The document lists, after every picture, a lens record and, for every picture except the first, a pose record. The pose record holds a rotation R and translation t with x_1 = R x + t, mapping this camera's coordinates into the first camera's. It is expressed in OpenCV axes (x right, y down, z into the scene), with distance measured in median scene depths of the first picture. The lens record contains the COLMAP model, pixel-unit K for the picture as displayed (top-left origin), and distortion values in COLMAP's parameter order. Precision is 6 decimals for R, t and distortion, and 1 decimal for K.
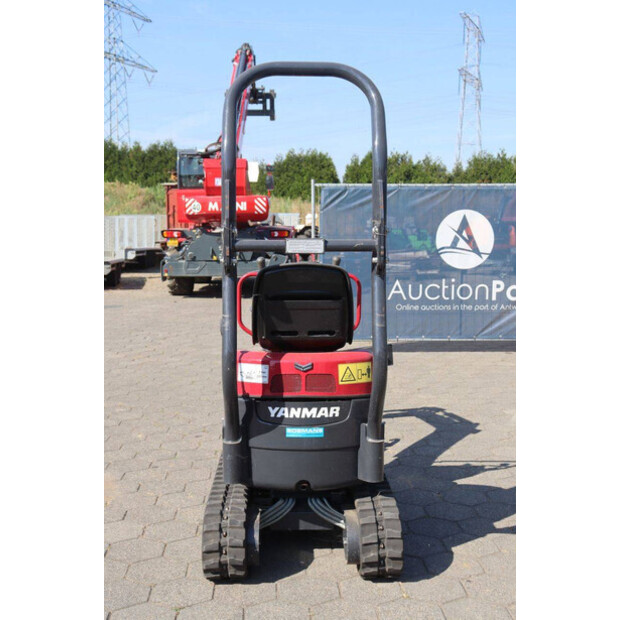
lens RADIAL K [[838.1, 0, 307.8], [0, 838.1, 308.3], [0, 0, 1]] dist [0.052802, 0.000000]
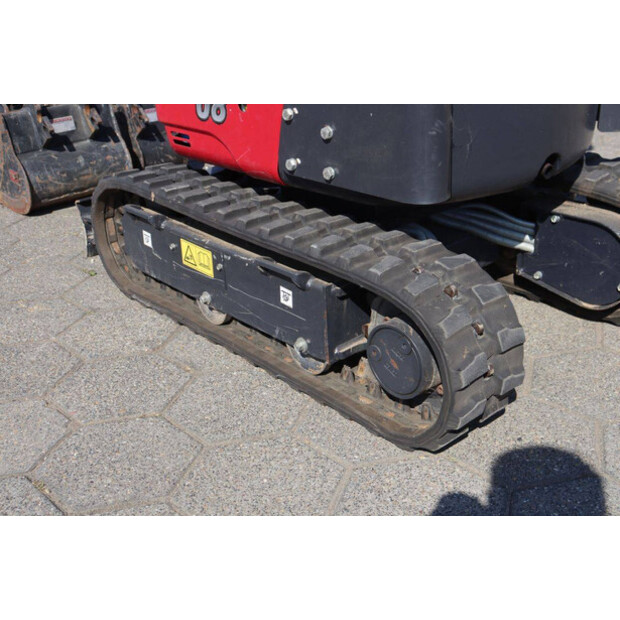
lens RADIAL K [[792.9, 0, 315.6], [0, 792.9, 306.4], [0, 0, 1]] dist [0.042306, 0.000000]
pose [[0.766730, -0.301441, 0.566796, -0.345767], [0.119950, 0.934623, 0.334802, 0.129571], [-0.630664, -0.188715, 0.752762, 0.767022]]
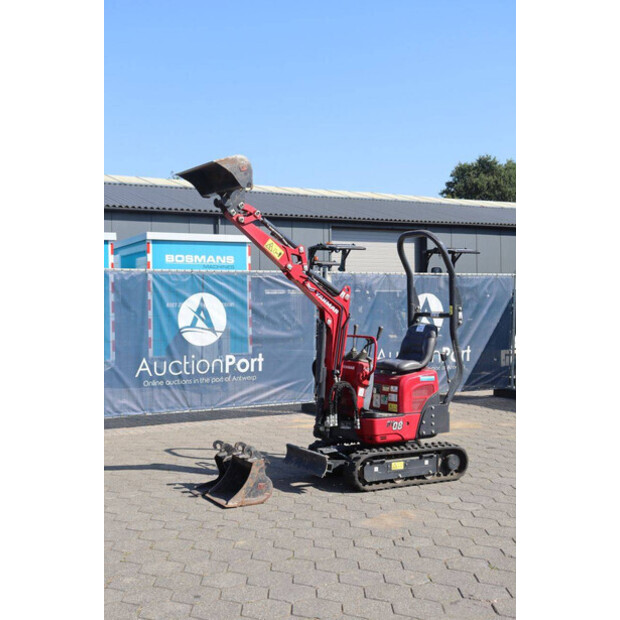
lens RADIAL K [[838.1, 0, 306.9], [0, 838.1, 307.3], [0, 0, 1]] dist [0.052802, 0.000000]
pose [[-0.470347, -0.017546, 0.882307, -1.750995], [0.095448, 0.992926, 0.070628, -0.273832], [-0.877305, 0.117434, -0.465344, 2.240132]]
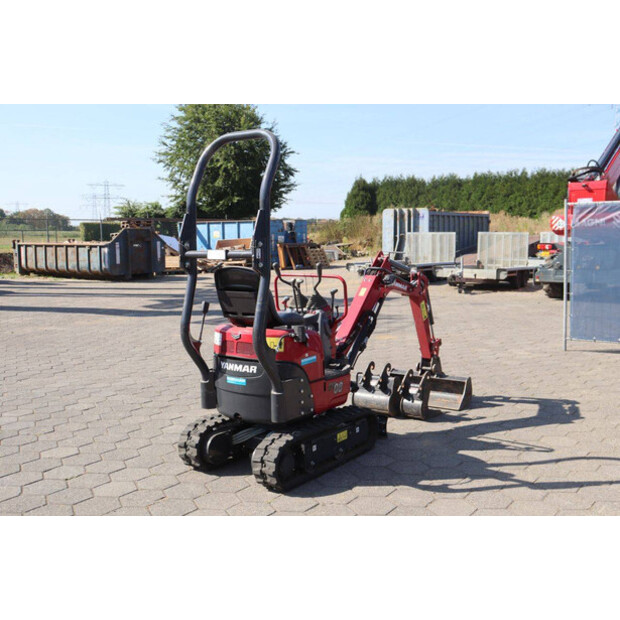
lens RADIAL K [[684.5, 0, 311.1], [0, 684.5, 311.9], [0, 0, 1]] dist [-0.040179, 0.000000]
pose [[0.780538, 0.055987, -0.622597, 0.844179], [-0.051490, 0.998355, 0.025224, -0.010934], [0.622985, 0.012369, 0.782136, 0.134935]]
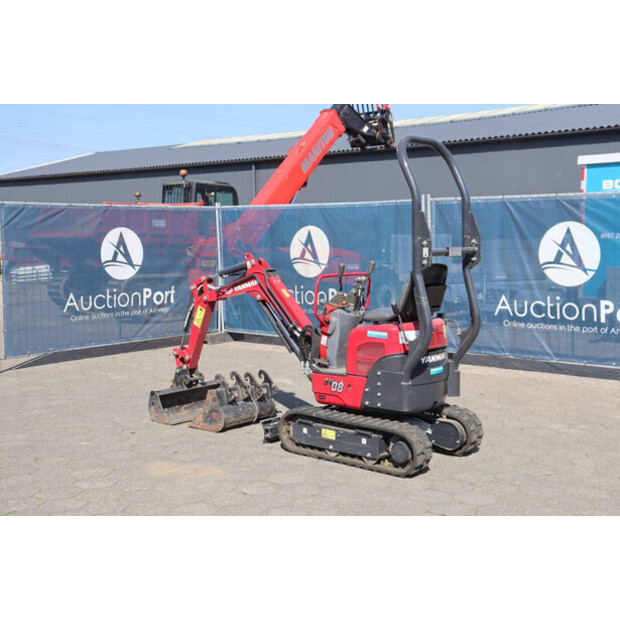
lens RADIAL K [[862.0, 0, 313.7], [0, 862.0, 307.6], [0, 0, 1]] dist [0.075957, 0.000000]
pose [[0.669385, -0.075683, 0.739051, -1.344904], [0.091488, 0.995623, 0.019093, -0.021264], [-0.737261, 0.054834, 0.673379, 0.071866]]
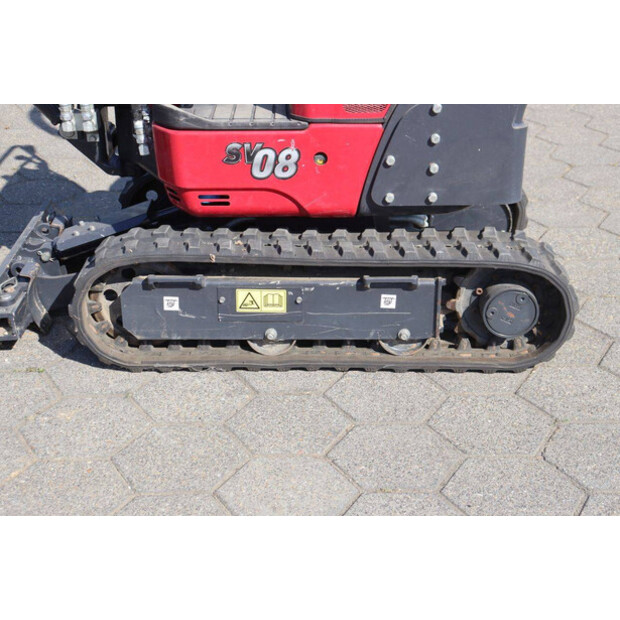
lens RADIAL K [[1045.2, 0, 320.1], [0, 1045.2, 300.0], [0, 0, 1]] dist [0.165740, 0.000000]
pose [[0.035325, -0.431119, 0.901603, -0.747515], [0.114625, 0.897960, 0.424886, -0.038263], [-0.992781, 0.088338, 0.081137, 1.084511]]
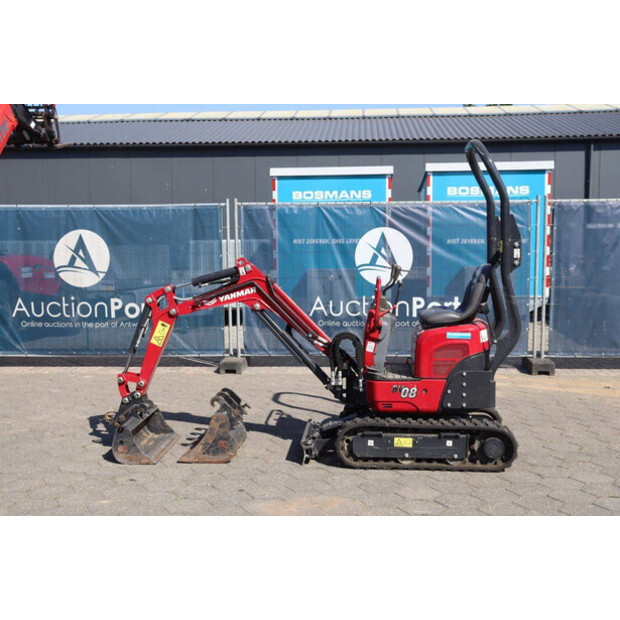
lens RADIAL K [[838.1, 0, 312.7], [0, 838.1, 301.8], [0, 0, 1]] dist [0.052802, 0.000000]
pose [[0.101833, -0.084370, 0.991217, -1.662626], [0.114627, 0.990755, 0.072555, -0.136865], [-0.988175, 0.106232, 0.110563, 1.146247]]
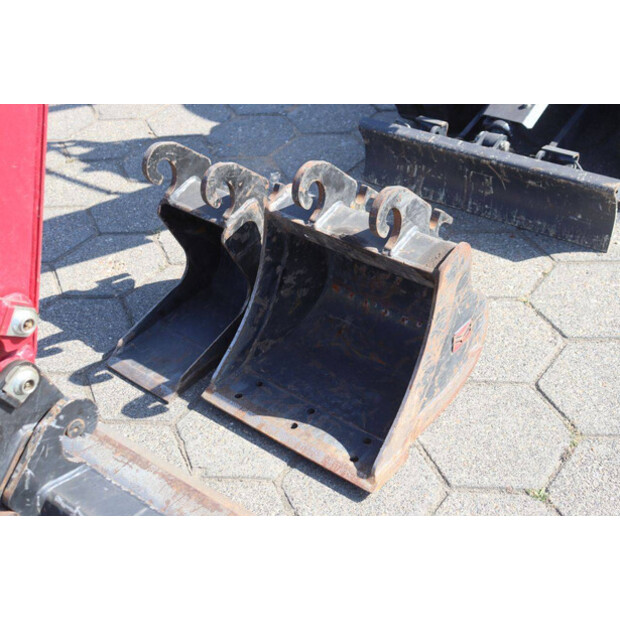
lens RADIAL K [[838.1, 0, 308.4], [0, 838.1, 309.0], [0, 0, 1]] dist [0.052802, 0.000000]
pose [[-0.759348, -0.342205, 0.553431, -0.274554], [0.169528, 0.717116, 0.676022, -0.078588], [-0.628212, 0.607158, -0.486527, 1.771609]]
